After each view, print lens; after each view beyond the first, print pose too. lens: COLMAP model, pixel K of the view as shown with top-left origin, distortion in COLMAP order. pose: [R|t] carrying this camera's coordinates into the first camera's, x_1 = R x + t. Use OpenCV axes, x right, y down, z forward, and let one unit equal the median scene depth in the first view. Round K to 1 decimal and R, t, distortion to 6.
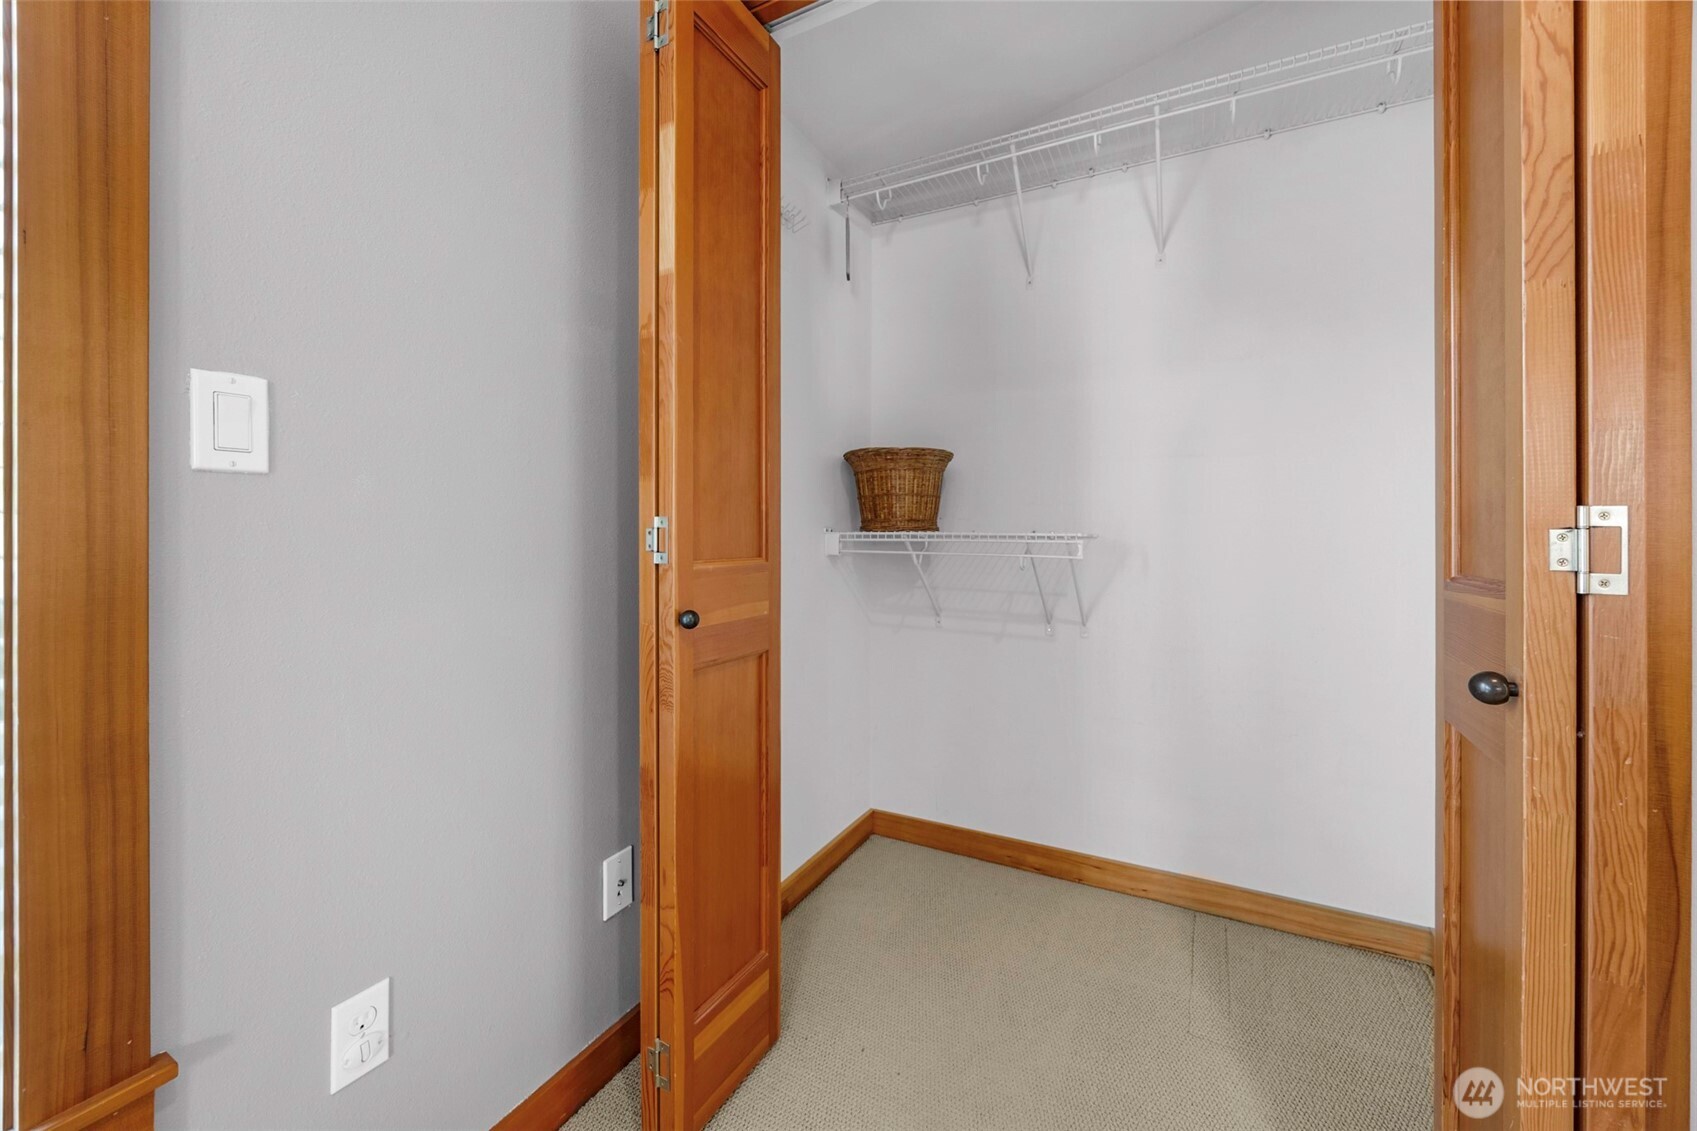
lens RADIAL K [[660.8, 0, 854.1], [0, 660.8, 530.3], [0, 0, 1]] dist [0.005808, -0.001267]
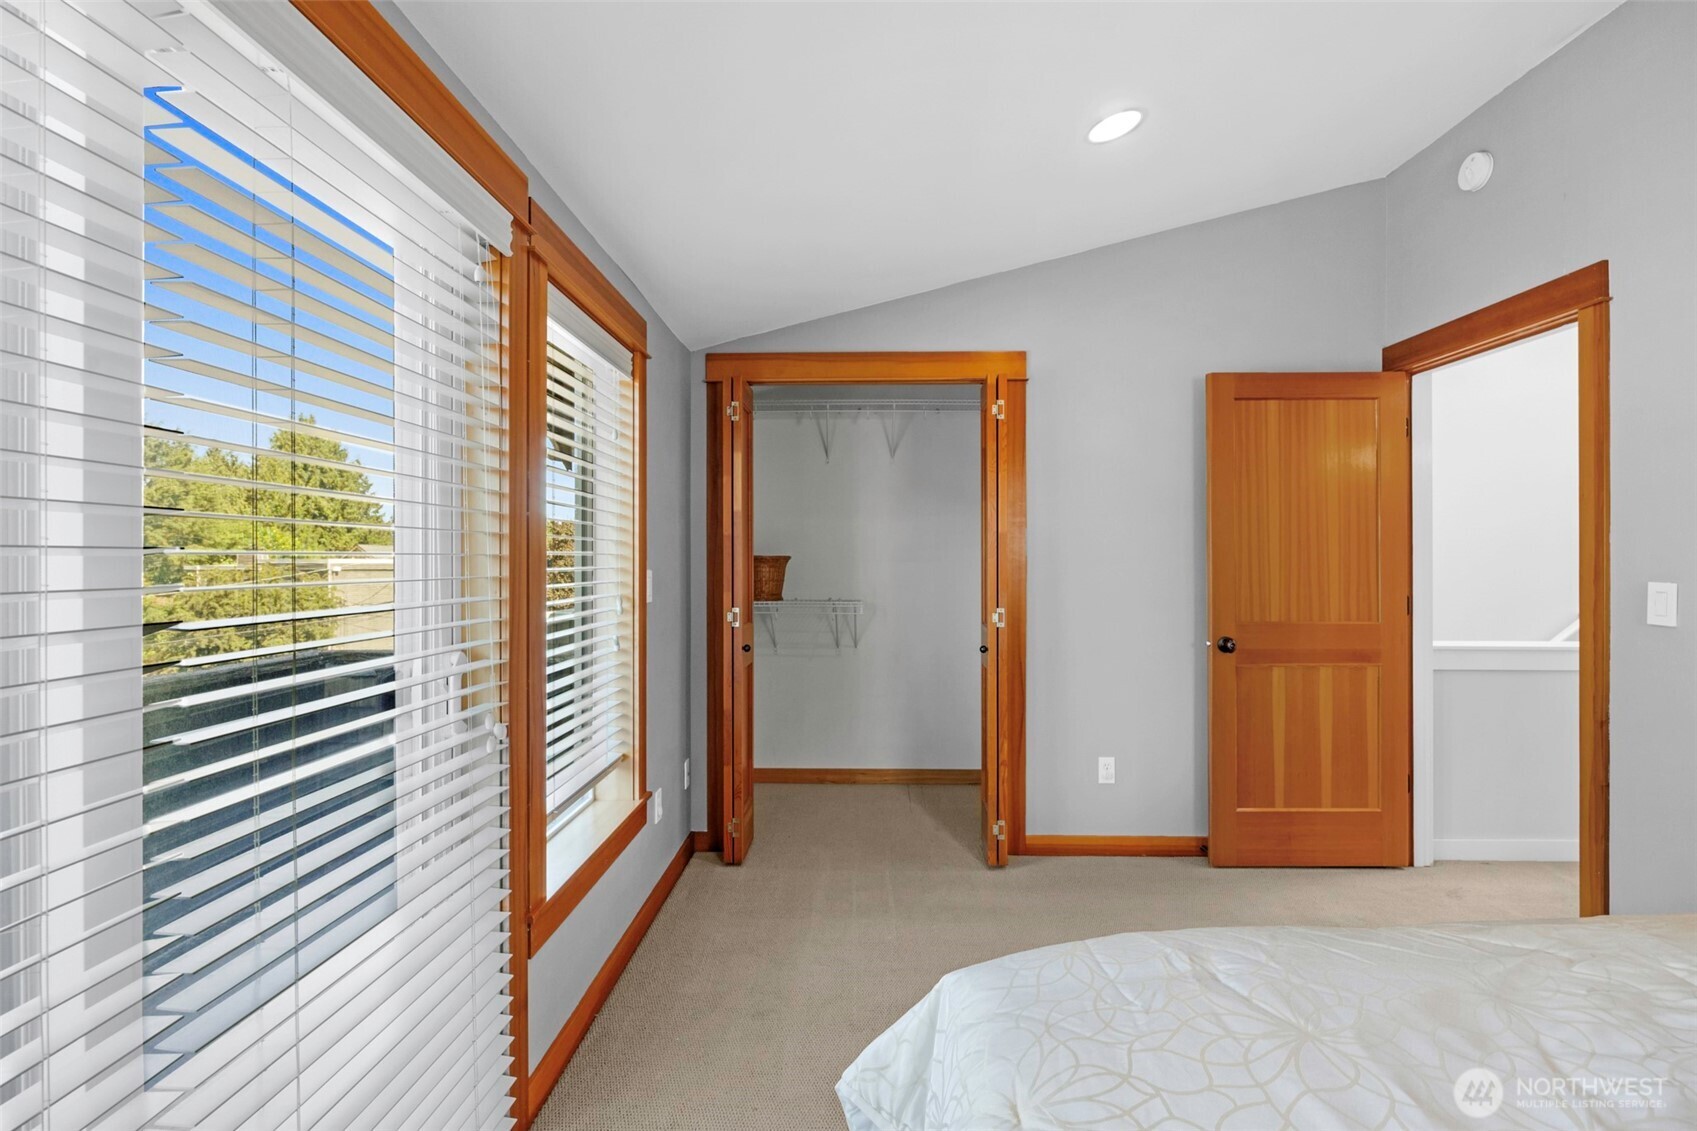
lens RADIAL K [[775.5, 0, 849.9], [0, 775.5, 559.4], [0, 0, 1]] dist [0.000124, -0.000001]
pose [[0.899612, -0.005401, 0.436657, -0.668129], [0.004027, 0.999984, 0.004073, -0.123290], [-0.436672, -0.001905, 0.899619, -1.038224]]
